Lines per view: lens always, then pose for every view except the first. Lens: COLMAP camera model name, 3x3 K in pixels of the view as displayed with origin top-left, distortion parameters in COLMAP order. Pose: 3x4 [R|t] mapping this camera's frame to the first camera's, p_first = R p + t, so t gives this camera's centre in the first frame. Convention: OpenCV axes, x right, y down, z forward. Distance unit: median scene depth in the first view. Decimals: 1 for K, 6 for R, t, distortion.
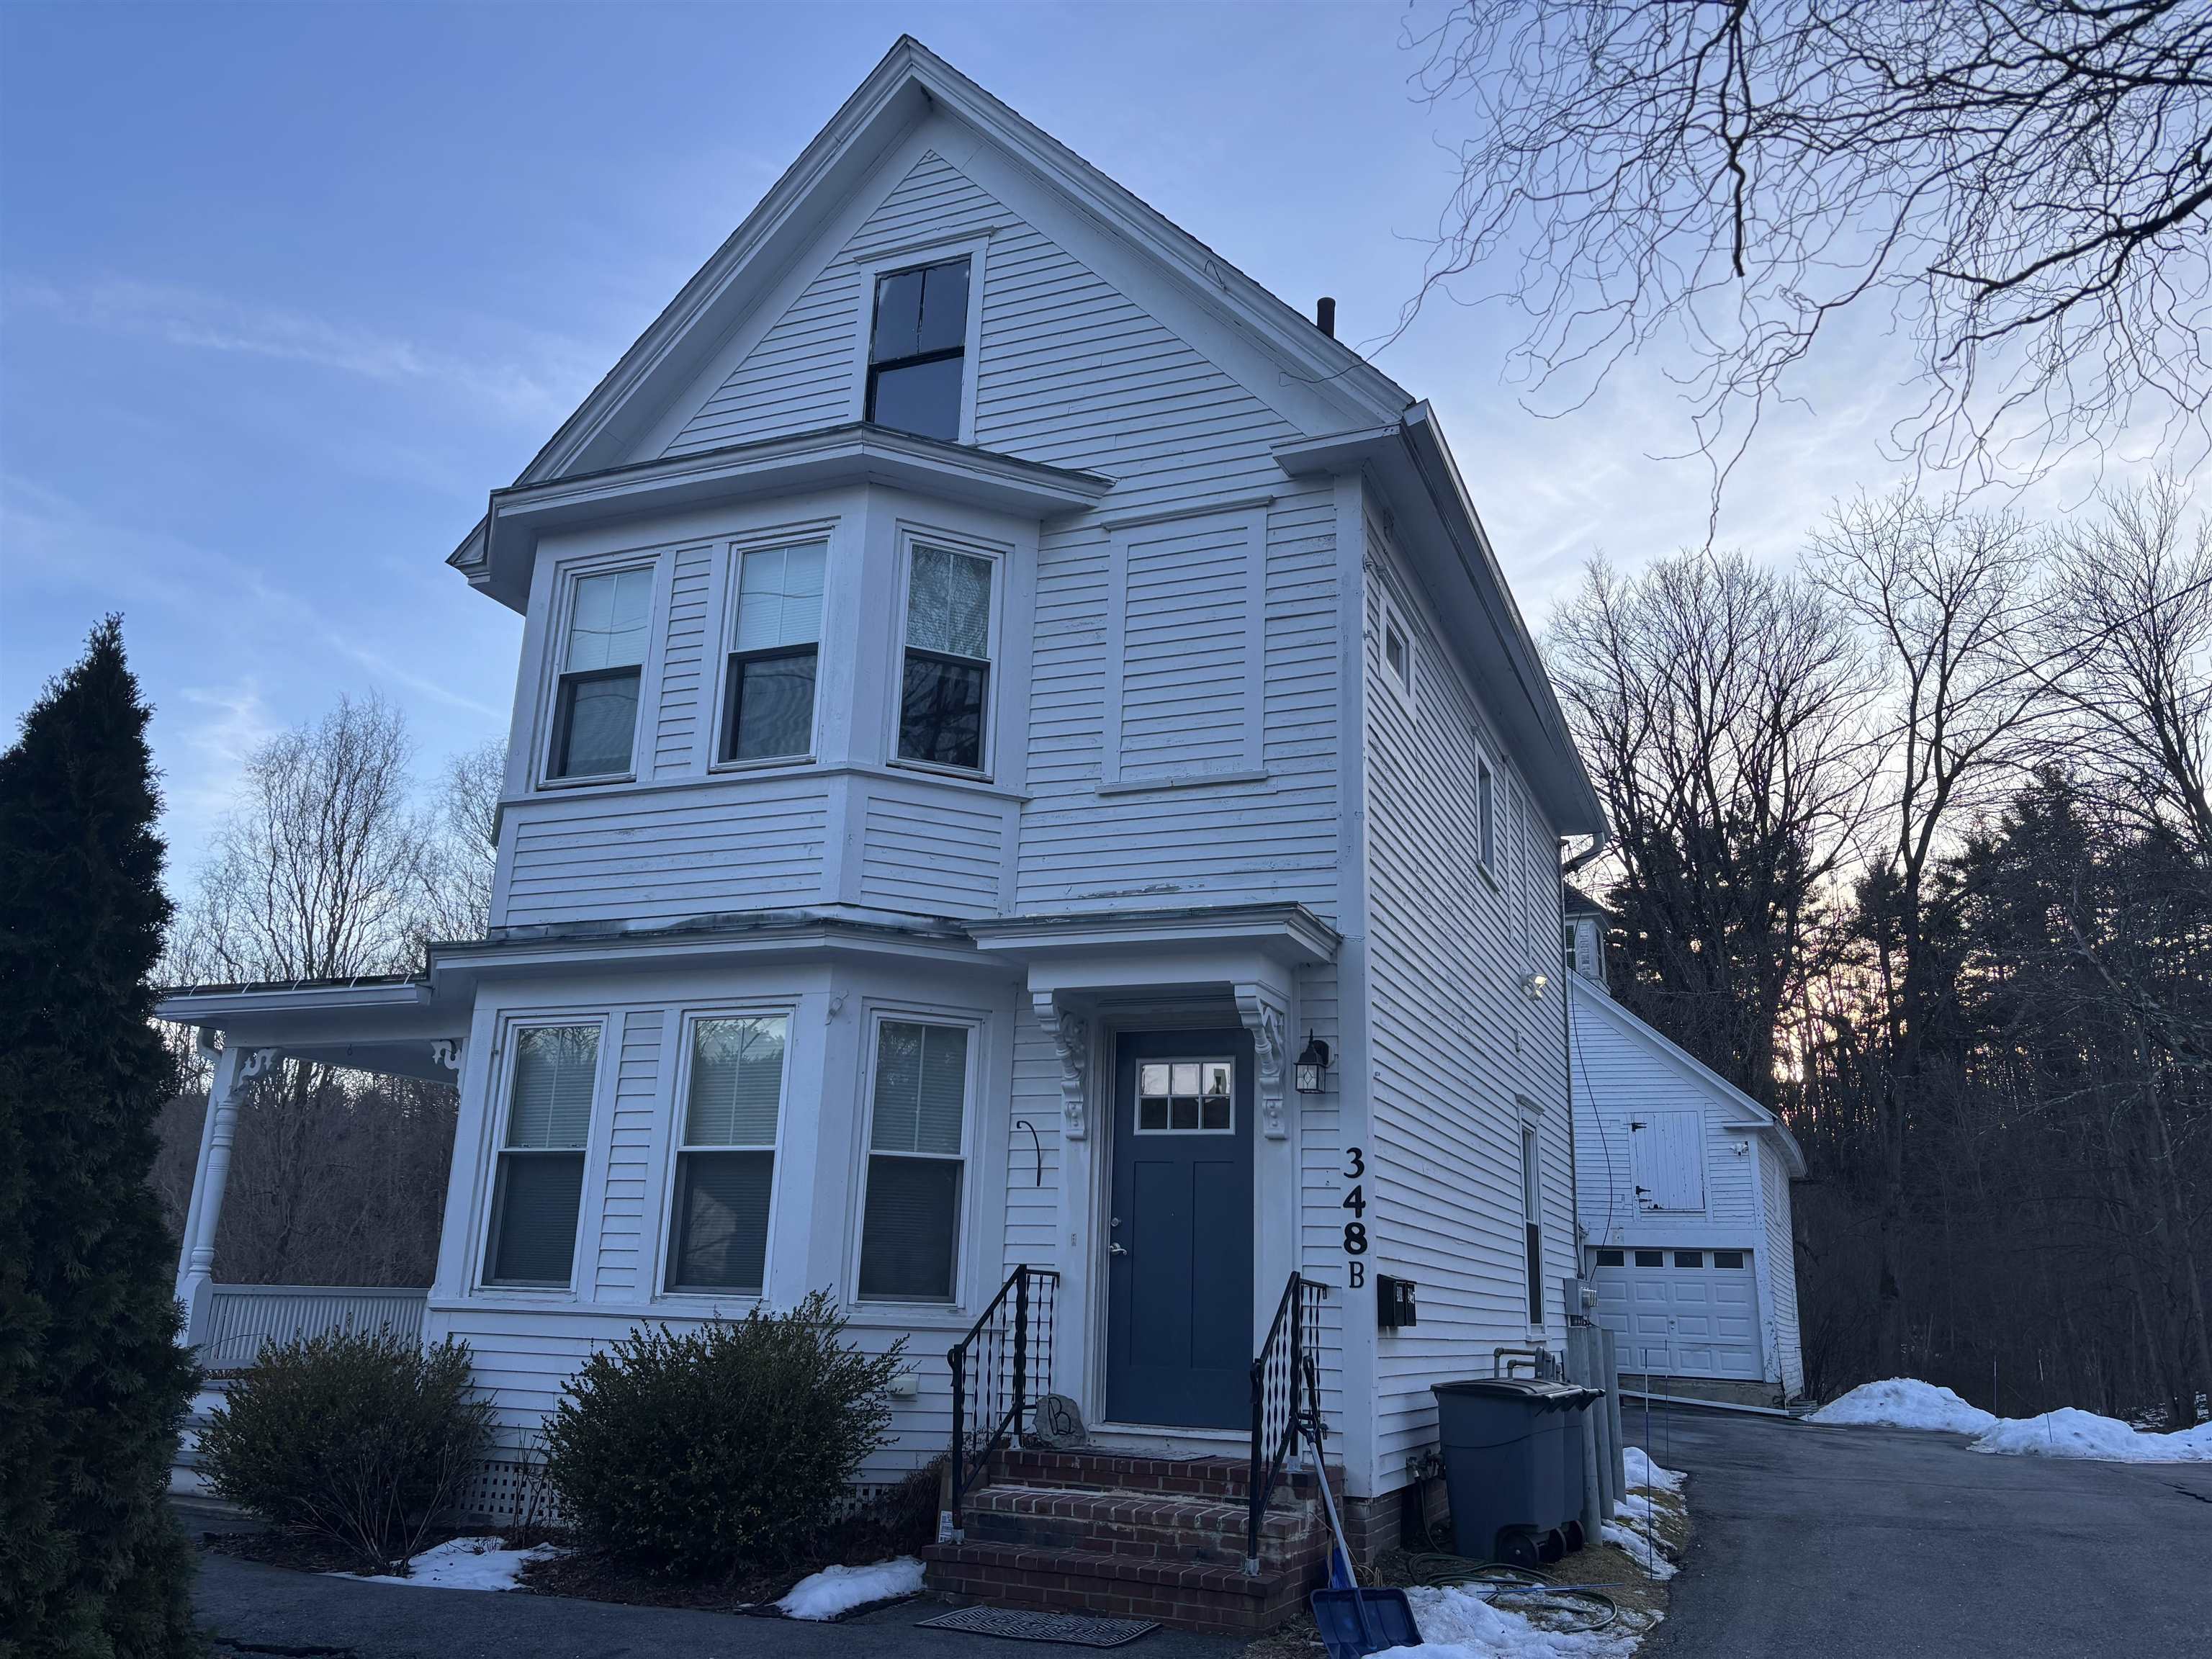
lens RADIAL K [[1684.1, 0, 1117.7], [0, 1684.1, 823.8], [0, 0, 1]] dist [0.090805, -0.107087]
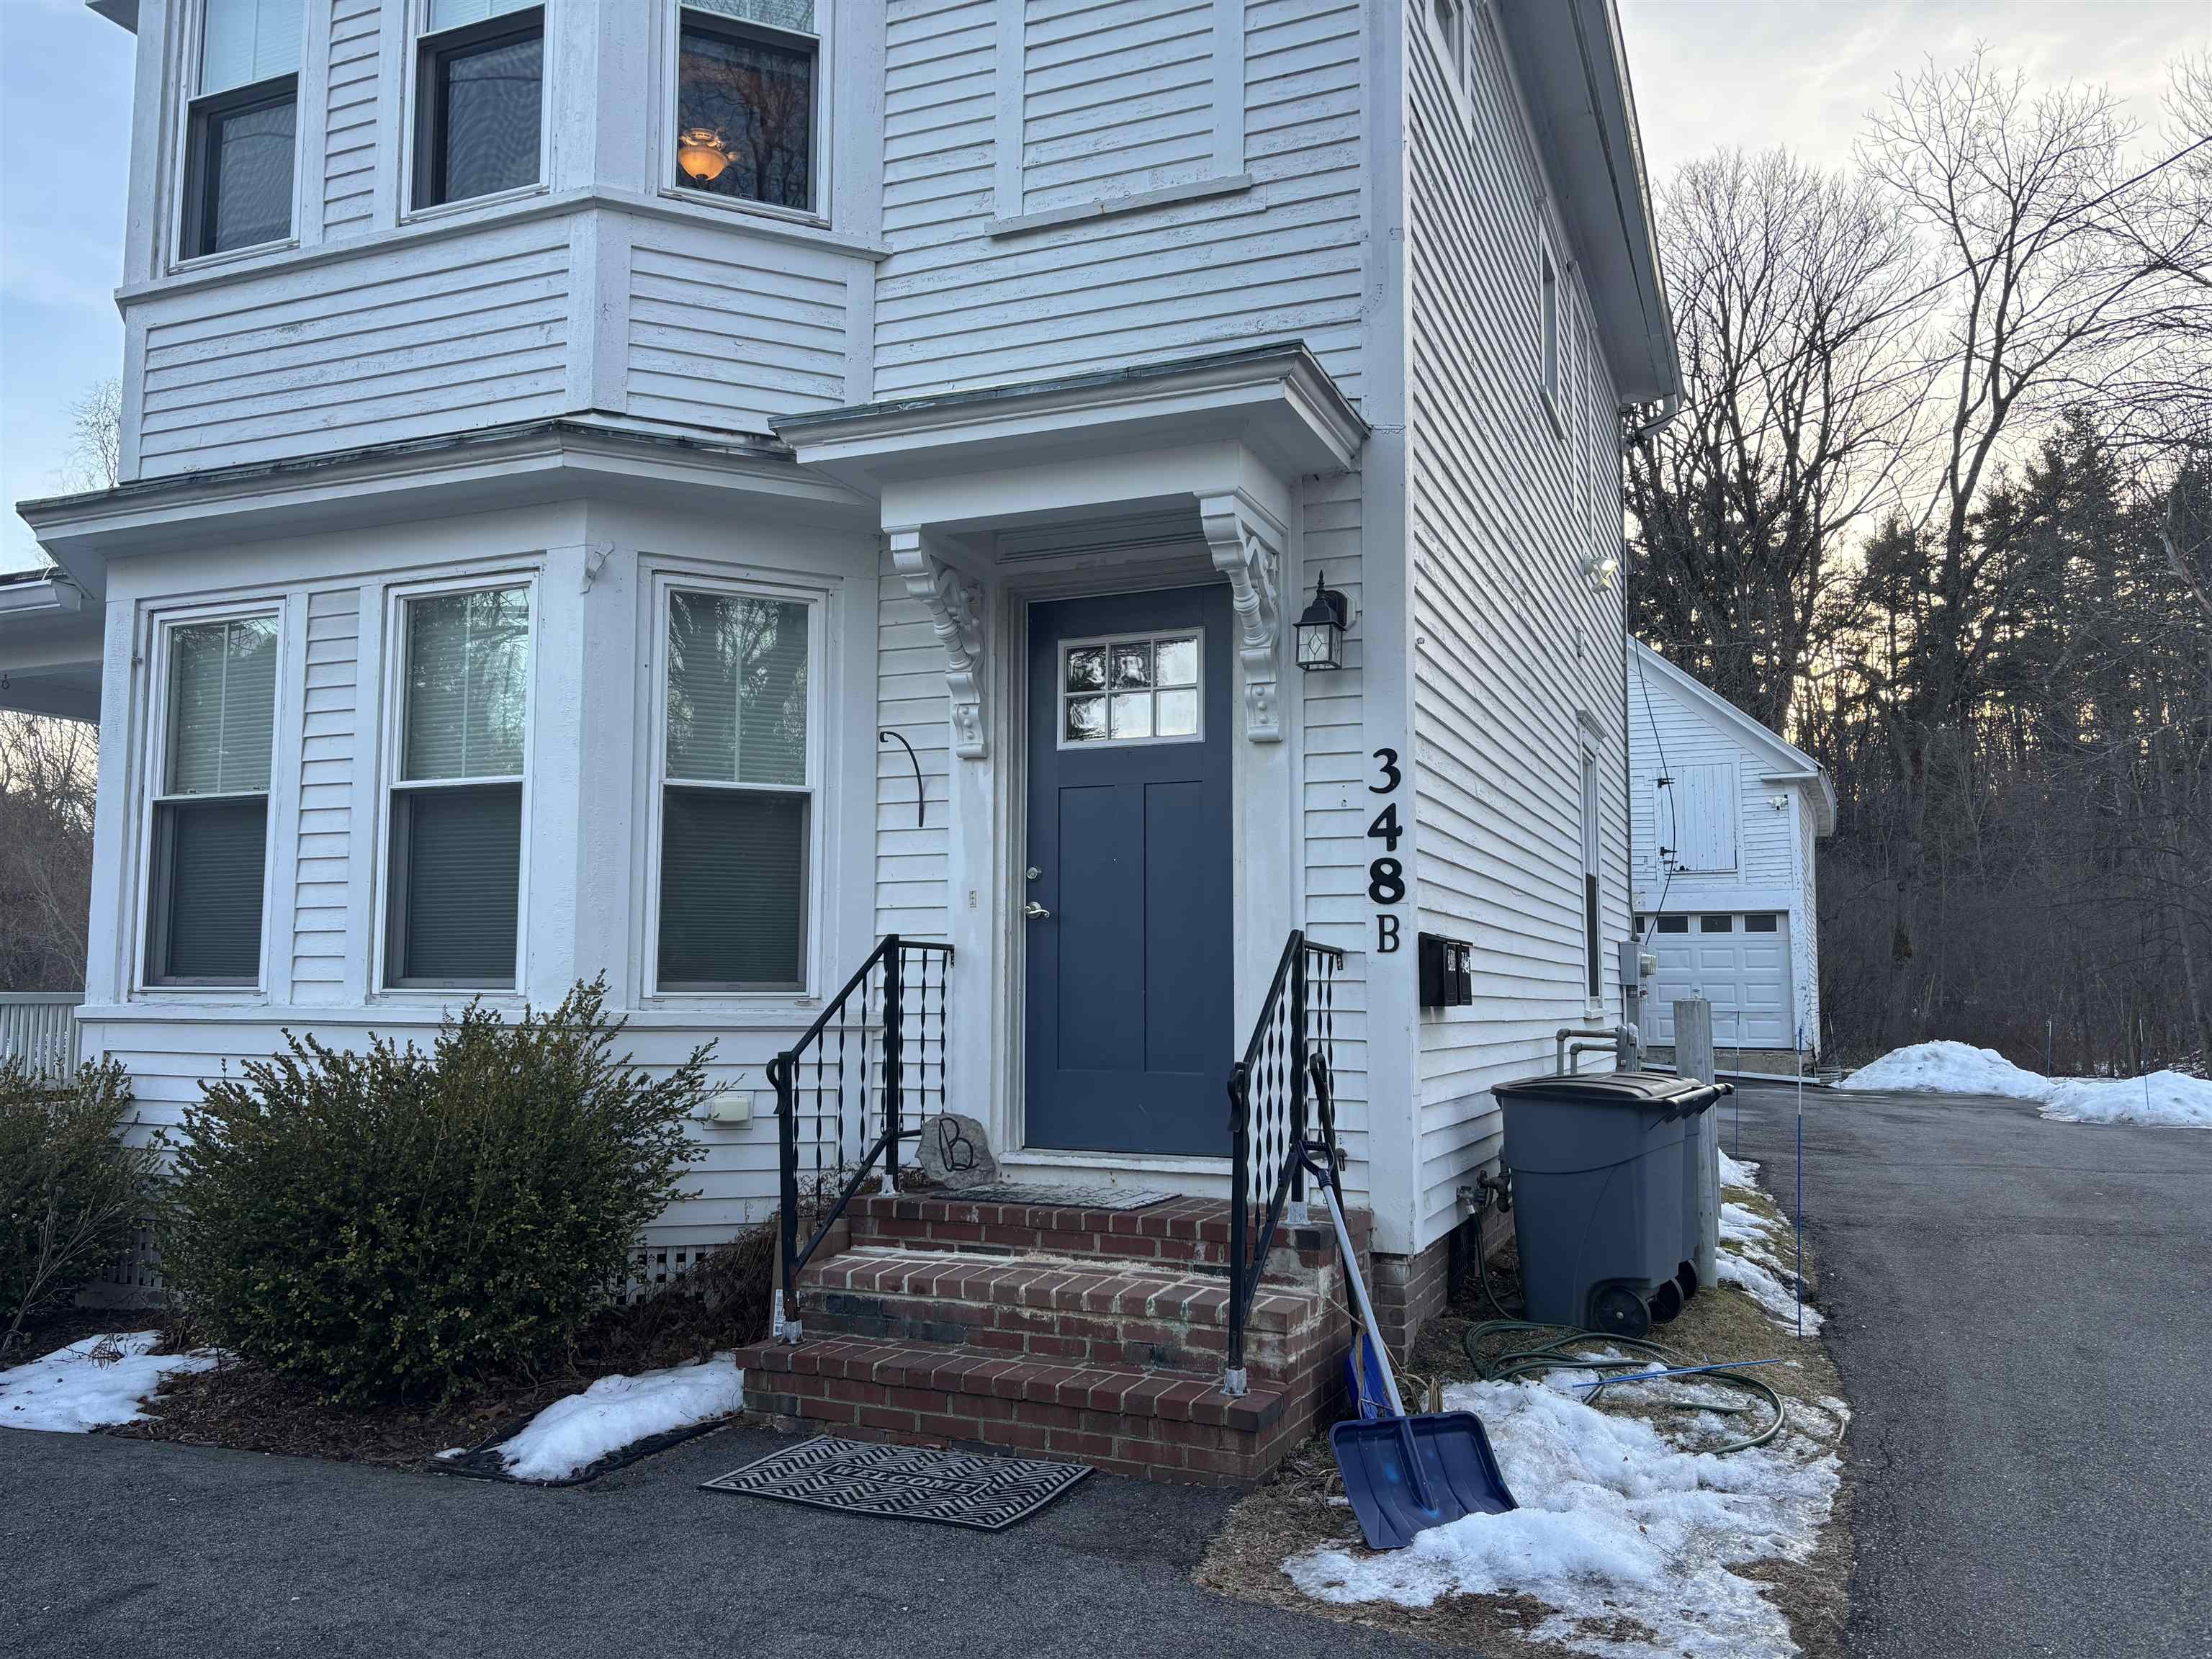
lens RADIAL K [[1668.0, 0, 1106.0], [0, 1668.0, 829.5], [0, 0, 1]] dist [0.169671, -0.215330]
pose [[0.999647, -0.026565, -0.000316, 0.028299], [0.026185, 0.983180, 0.180753, 0.093042], [-0.004492, -0.180698, 0.983528, 0.325919]]
